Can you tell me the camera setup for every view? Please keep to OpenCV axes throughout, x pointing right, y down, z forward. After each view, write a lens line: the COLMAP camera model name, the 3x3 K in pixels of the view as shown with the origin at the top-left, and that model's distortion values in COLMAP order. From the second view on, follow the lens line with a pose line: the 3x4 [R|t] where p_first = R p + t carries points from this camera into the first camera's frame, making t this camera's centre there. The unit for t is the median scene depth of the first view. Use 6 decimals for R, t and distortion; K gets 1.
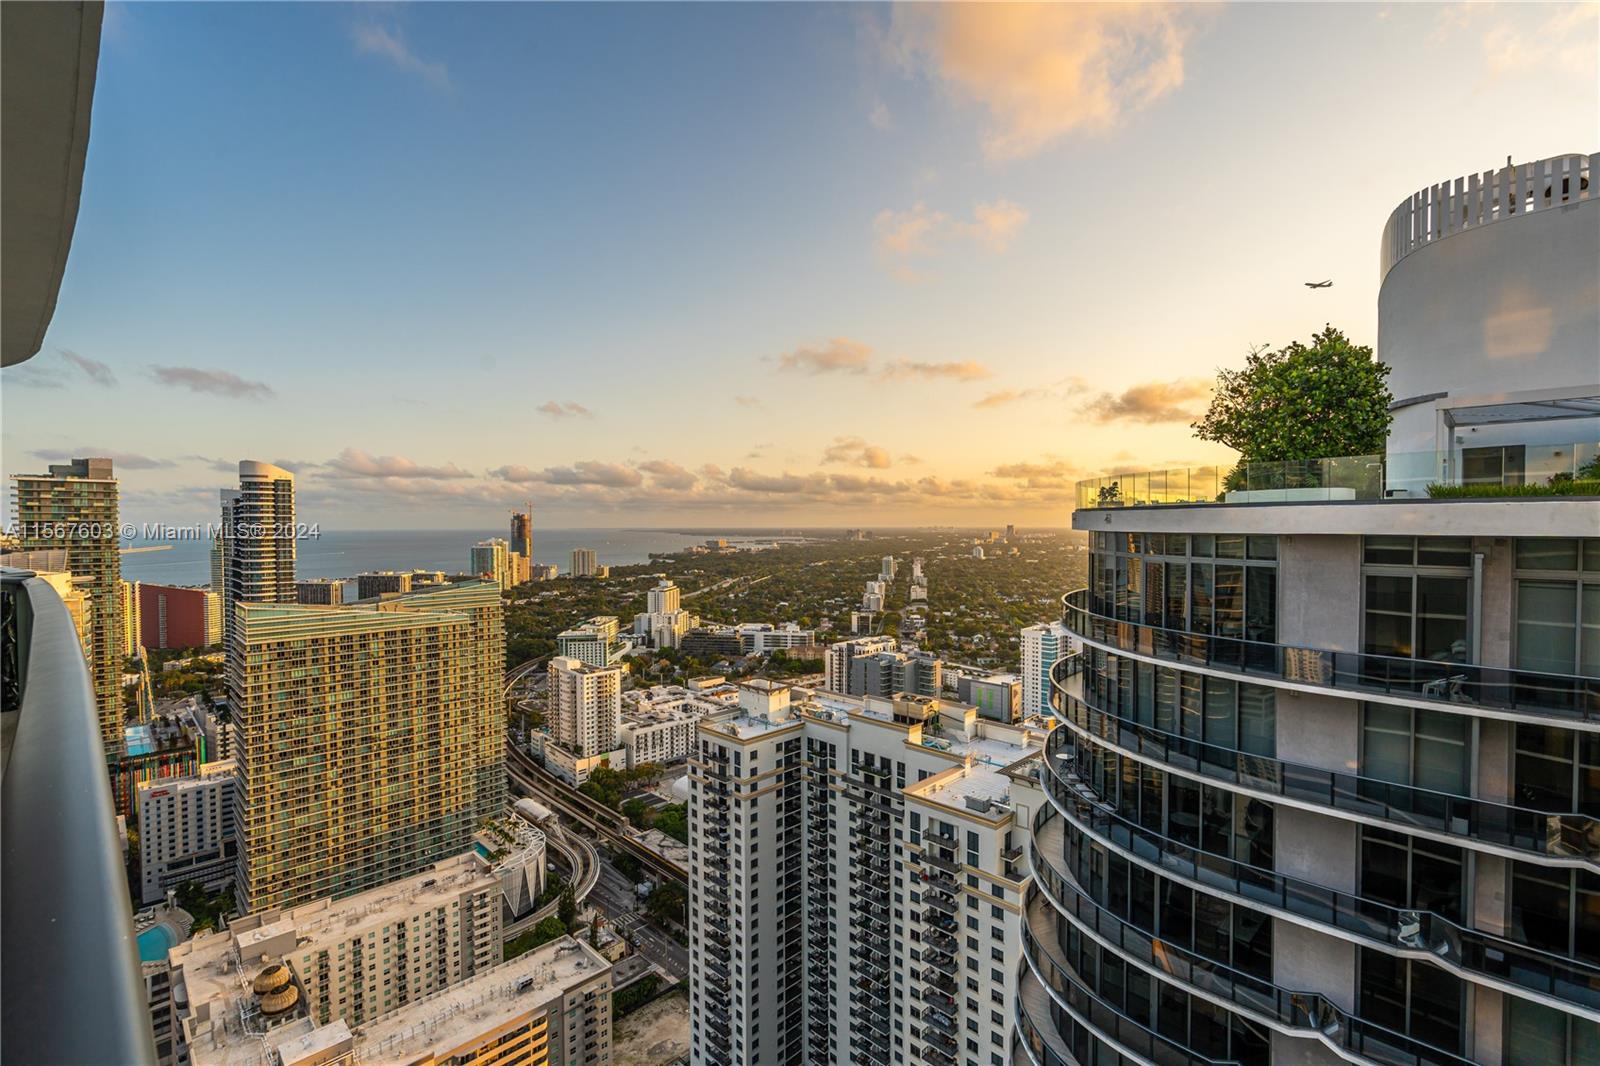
lens RADIAL K [[714.2, 0, 794.3], [0, 714.2, 538.0], [0, 0, 1]] dist [-0.000338, -0.000149]
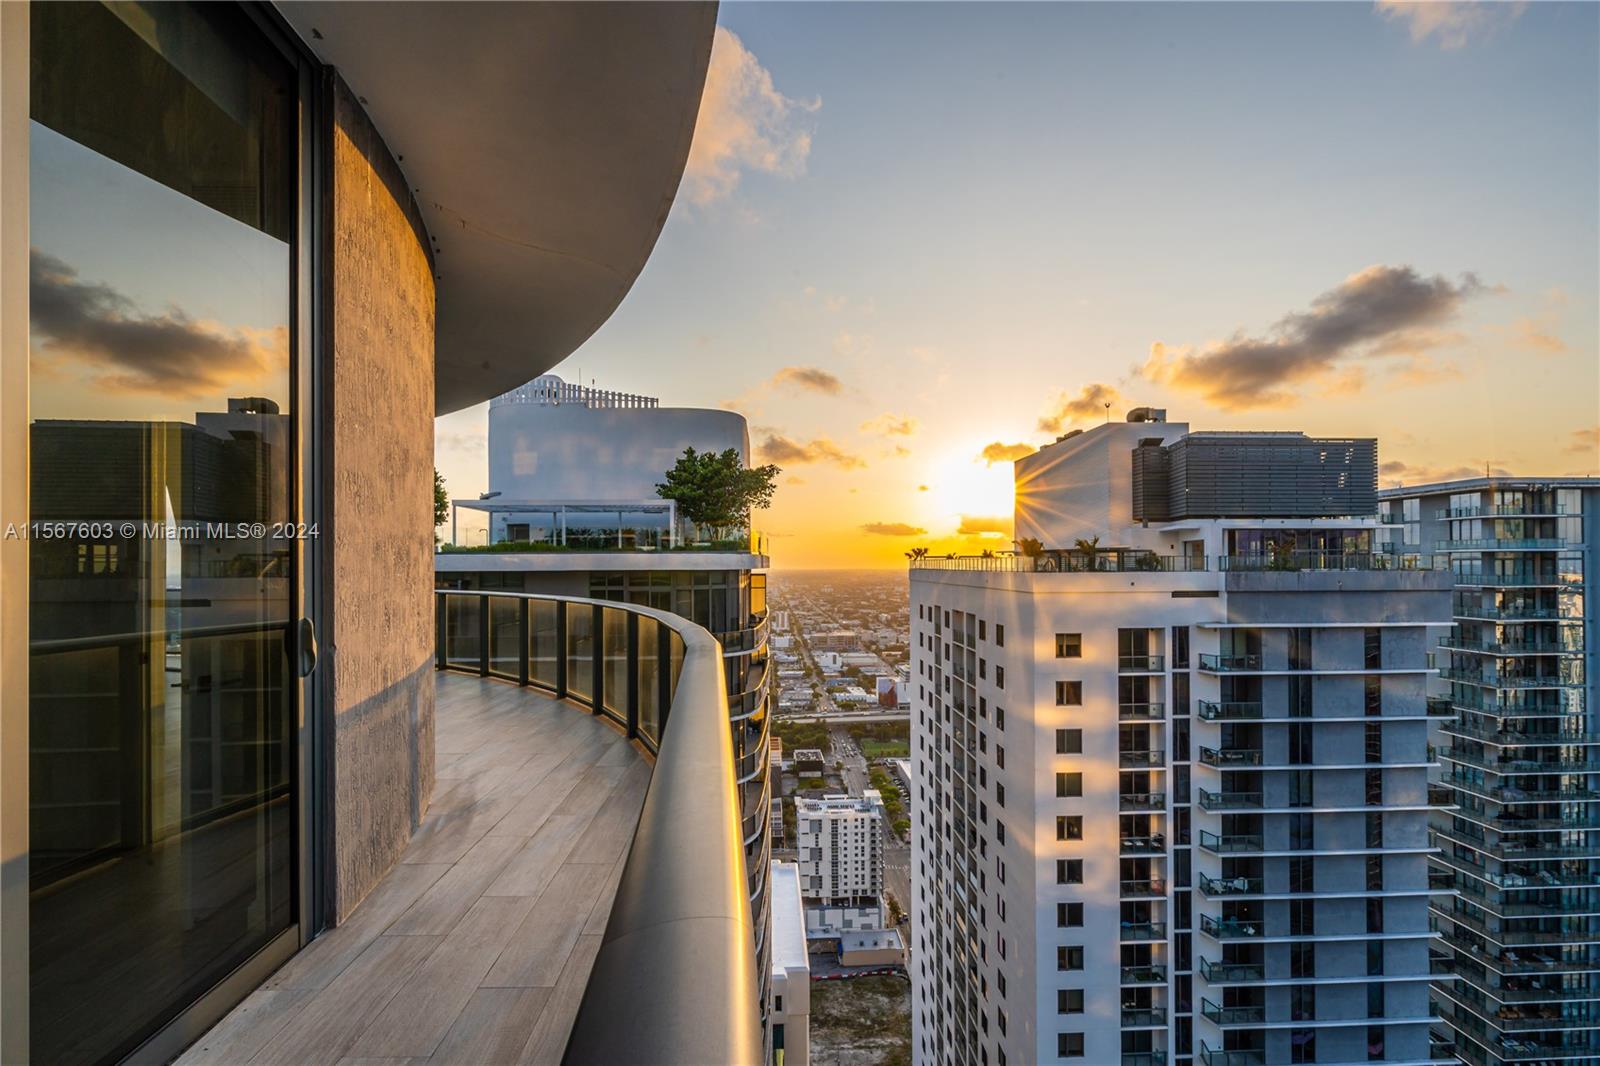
lens RADIAL K [[725.2, 0, 799.7], [0, 725.2, 559.5], [0, 0, 1]] dist [-0.001067, -0.000349]
pose [[0.678376, 0.004324, 0.734702, 0.016311], [0.019613, 0.999520, -0.023992, 0.004318], [-0.734453, 0.030685, 0.677965, -0.149771]]
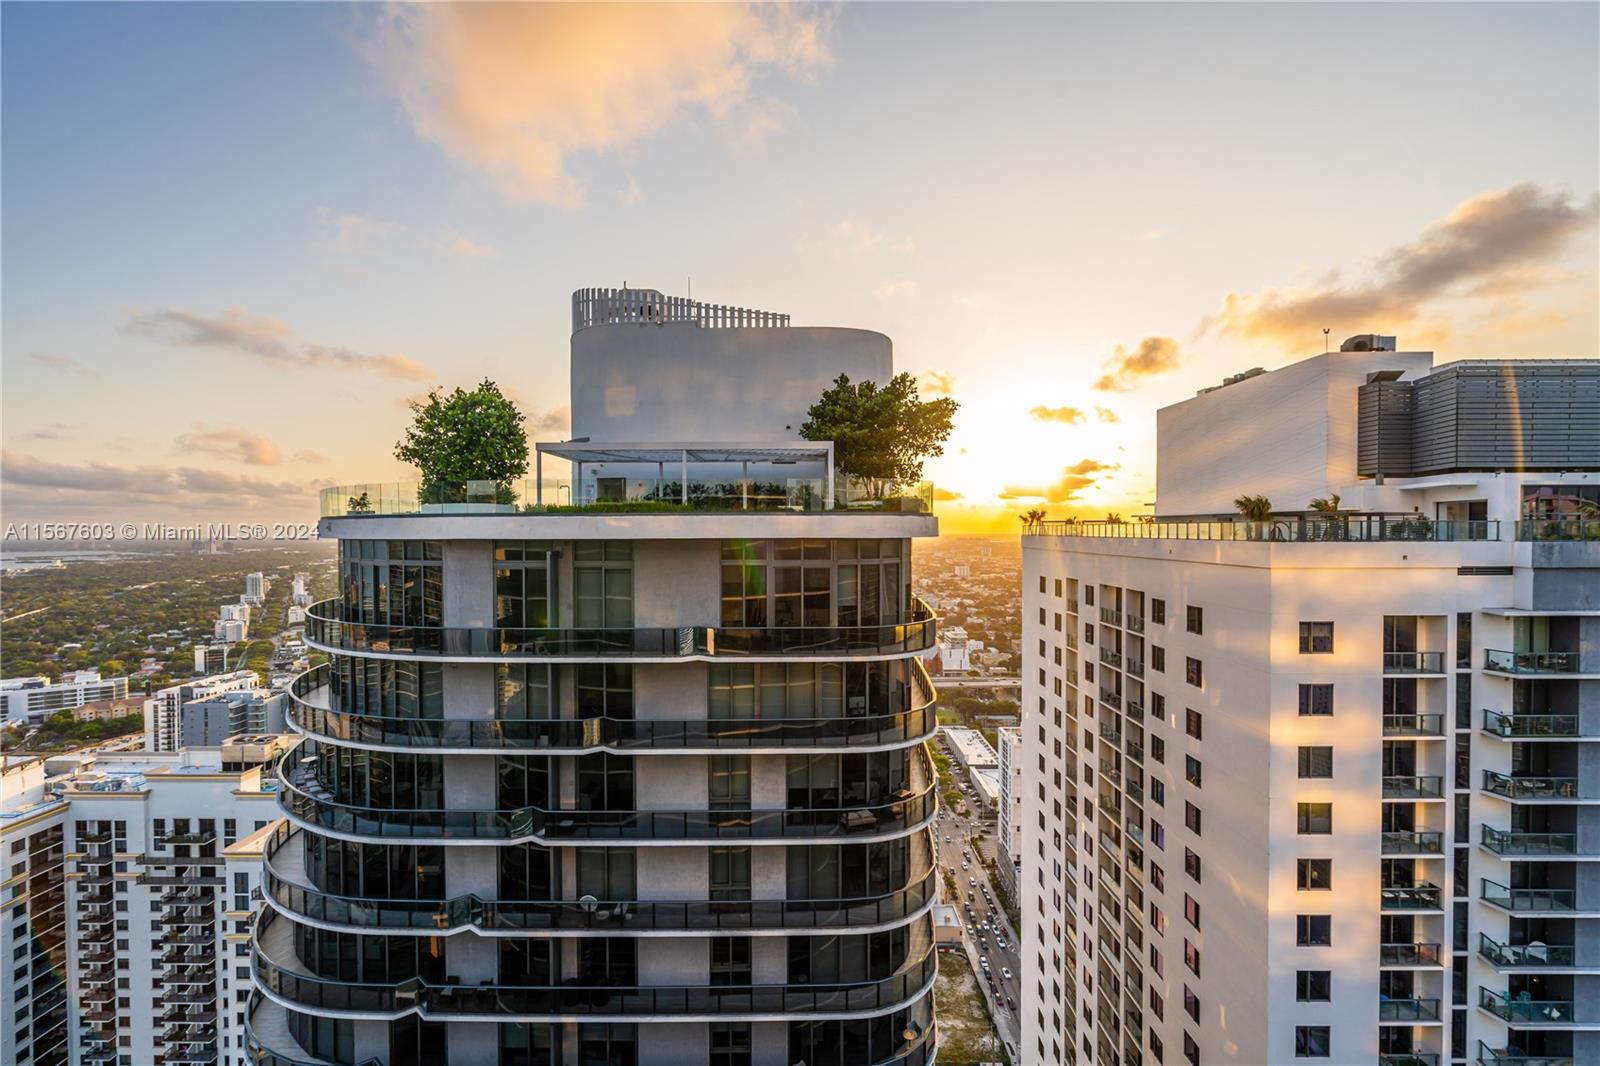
lens RADIAL K [[714.2, 0, 794.3], [0, 714.2, 538.0], [0, 0, 1]] dist [-0.000338, -0.000149]
pose [[0.718572, -0.007503, 0.695412, 0.042322], [0.015716, 0.999862, -0.005452, 0.001429], [-0.695275, 0.014846, 0.718590, -0.056165]]
